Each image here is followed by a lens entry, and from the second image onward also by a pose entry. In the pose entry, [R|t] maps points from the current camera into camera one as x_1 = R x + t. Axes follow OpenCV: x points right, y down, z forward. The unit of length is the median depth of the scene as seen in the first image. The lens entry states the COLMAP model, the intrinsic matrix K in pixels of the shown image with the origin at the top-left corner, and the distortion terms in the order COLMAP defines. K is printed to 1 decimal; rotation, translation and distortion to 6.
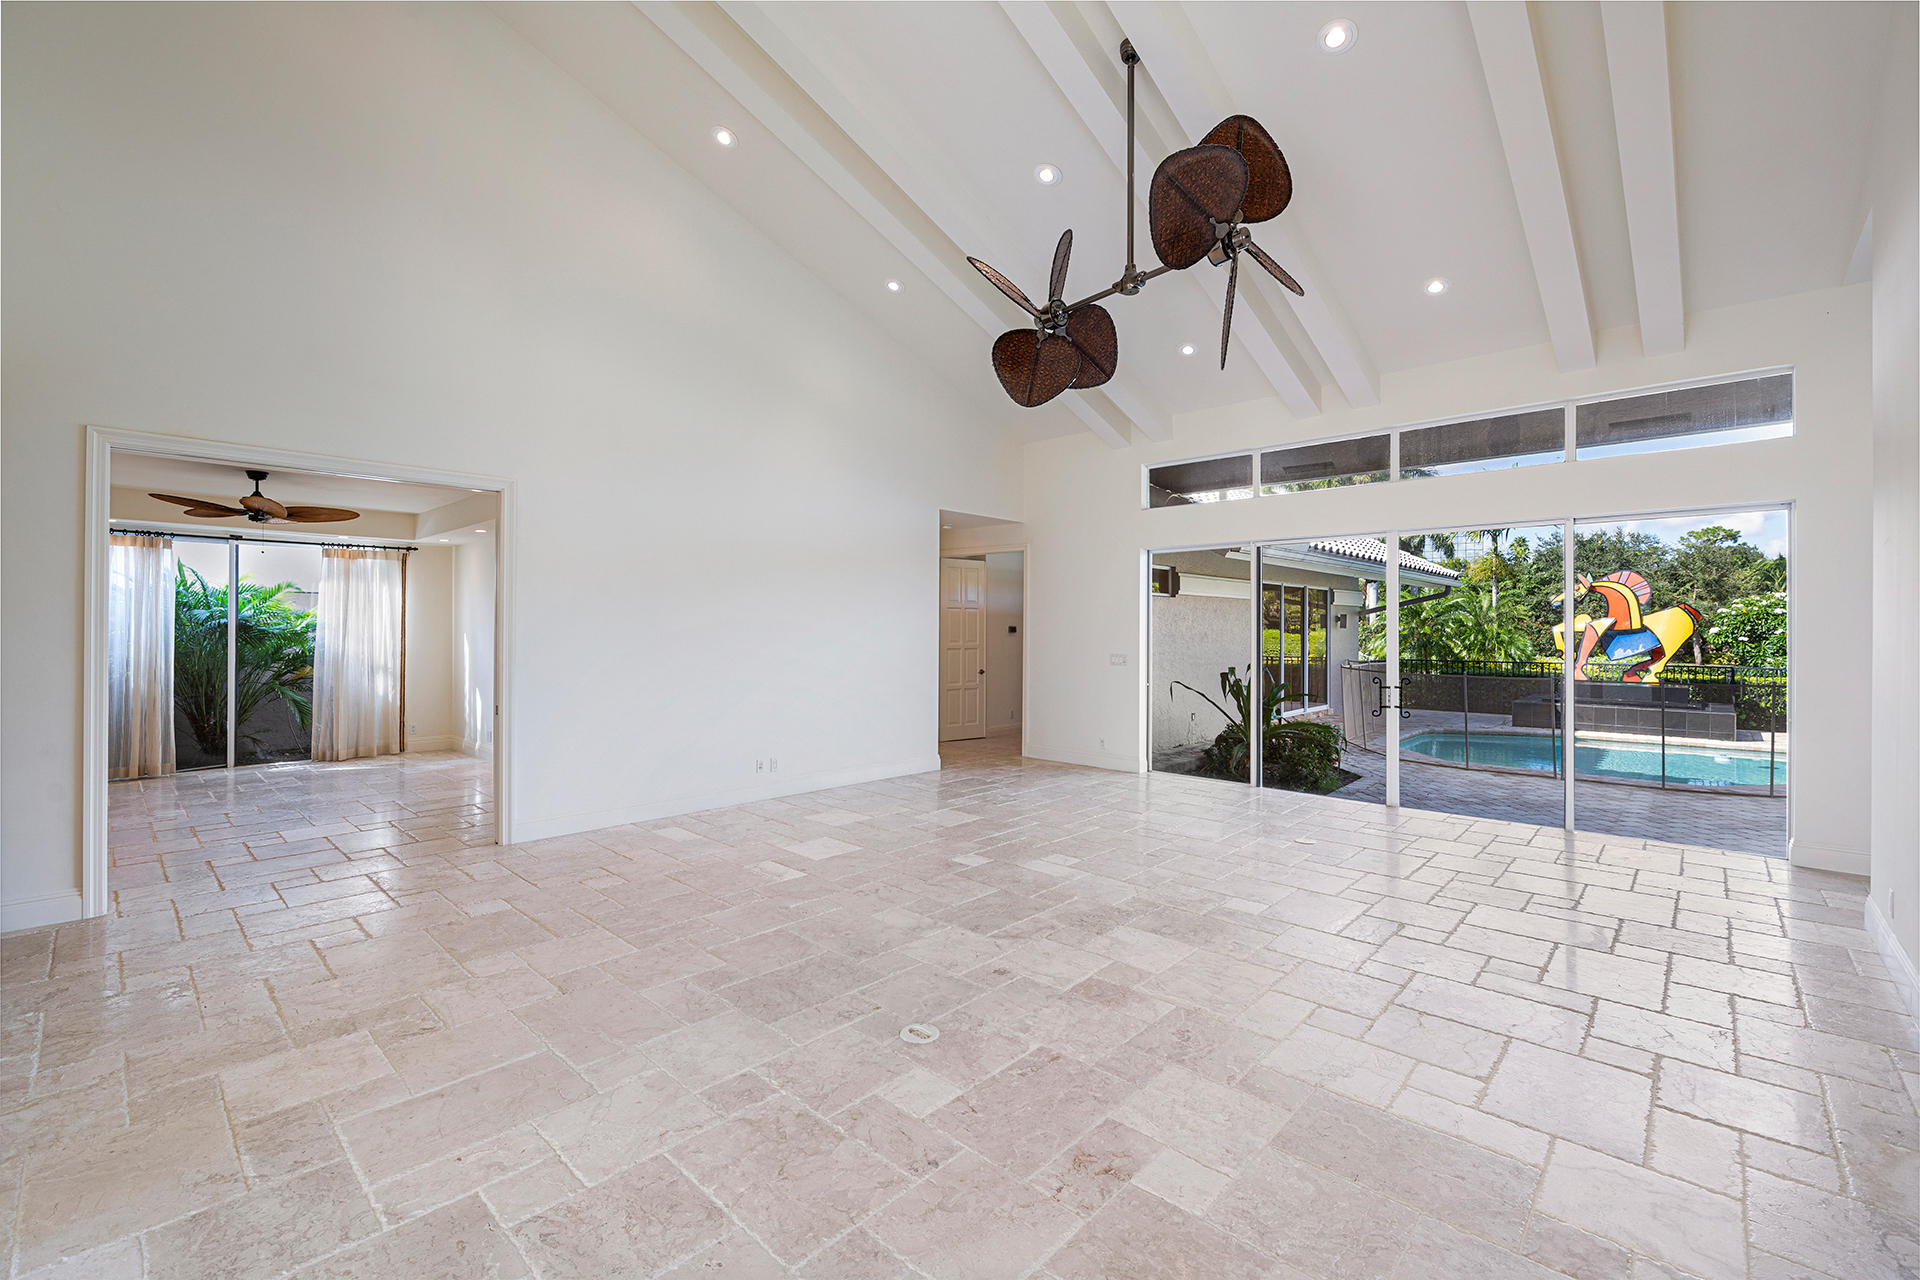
lens RADIAL K [[810.5, 0, 968.3], [0, 810.5, 624.6], [0, 0, 1]] dist [-0.000023, -0.000640]
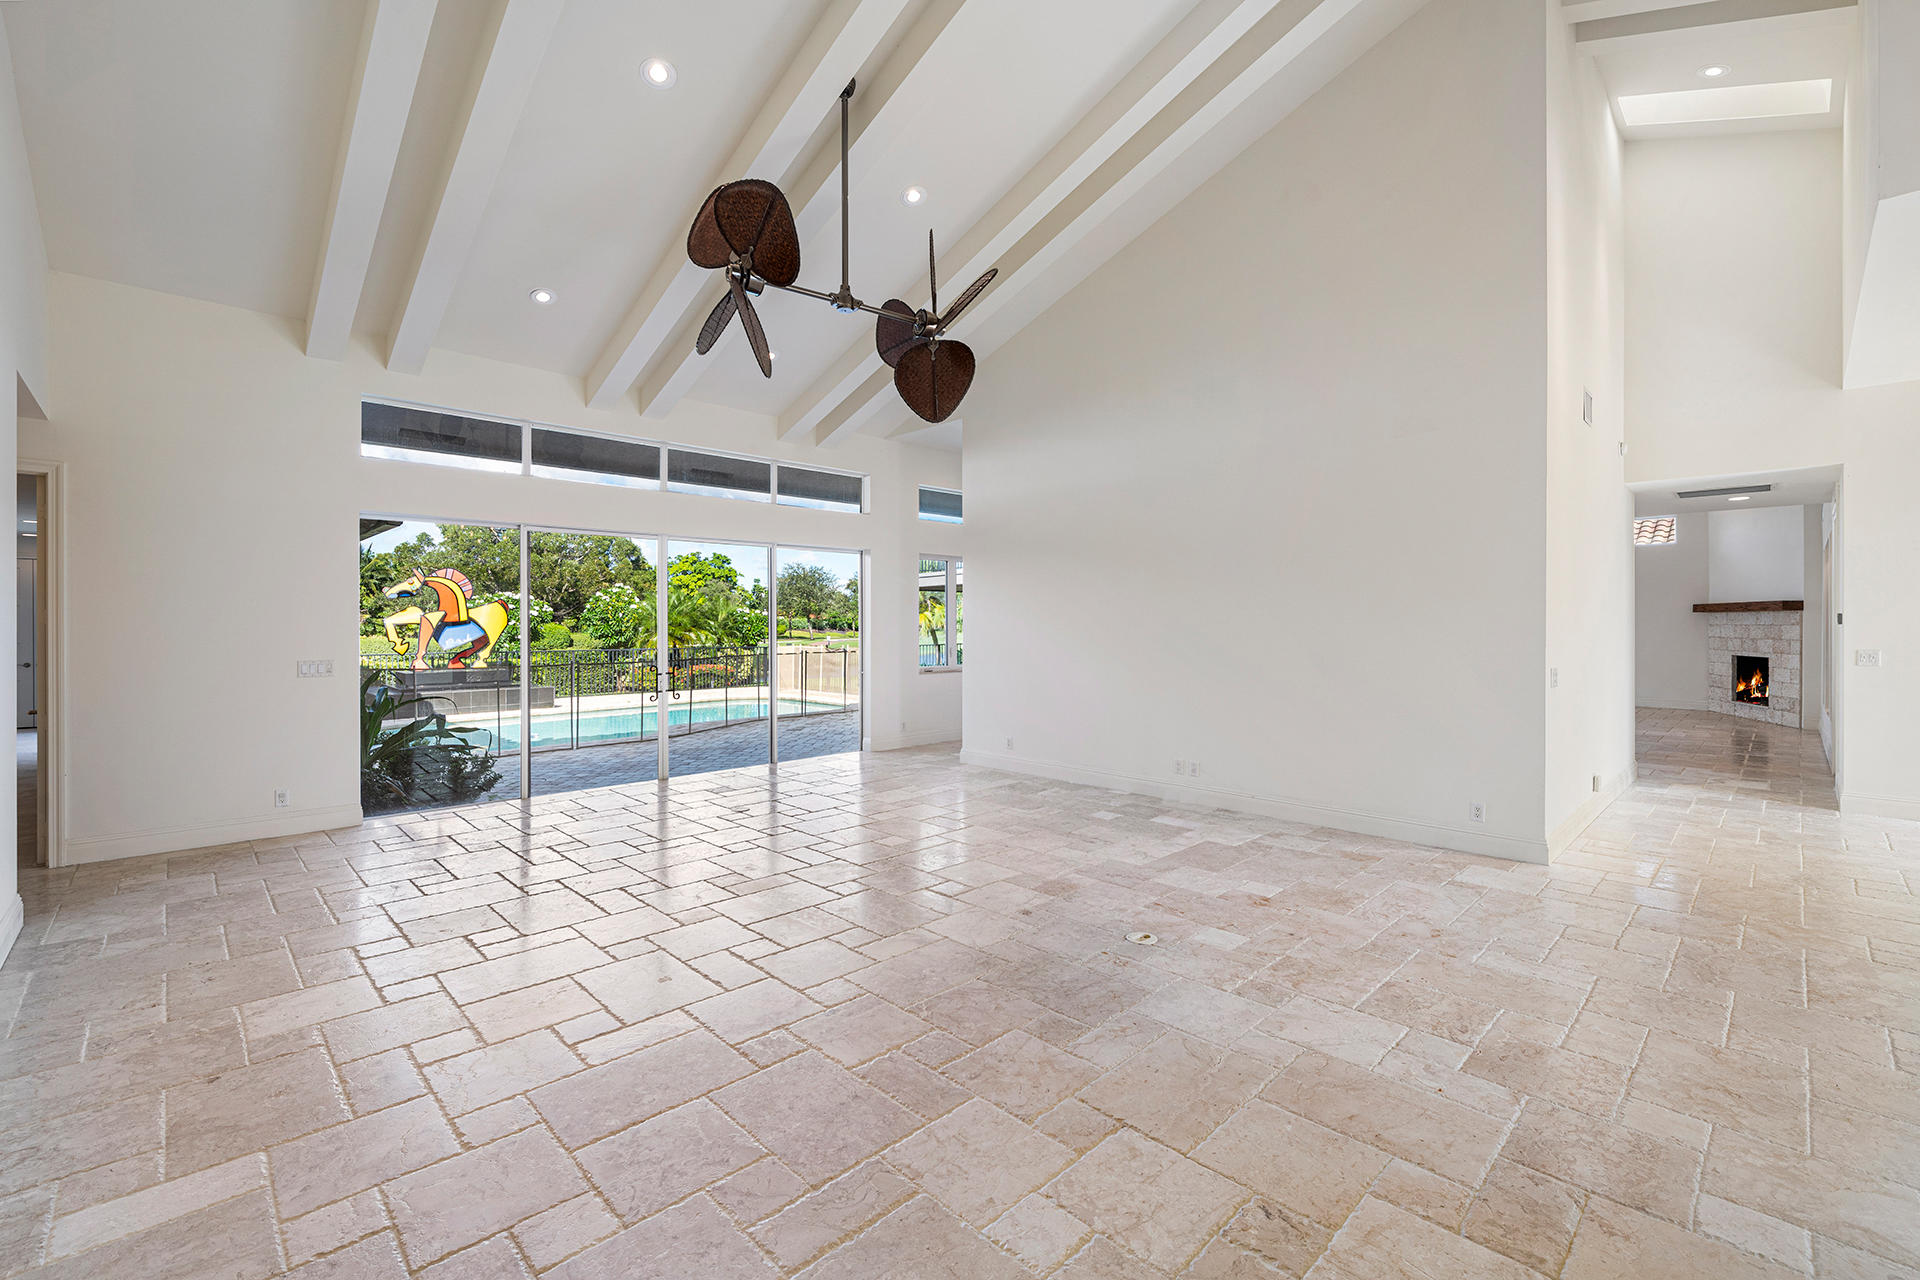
lens RADIAL K [[810.5, 0, 968.3], [0, 810.5, 624.6], [0, 0, 1]] dist [-0.000023, -0.000640]
pose [[0.050075, -0.009140, 0.998704, -0.457810], [-0.001957, 0.999955, 0.009249, -0.001569], [-0.998744, -0.002417, 0.050055, 0.409806]]
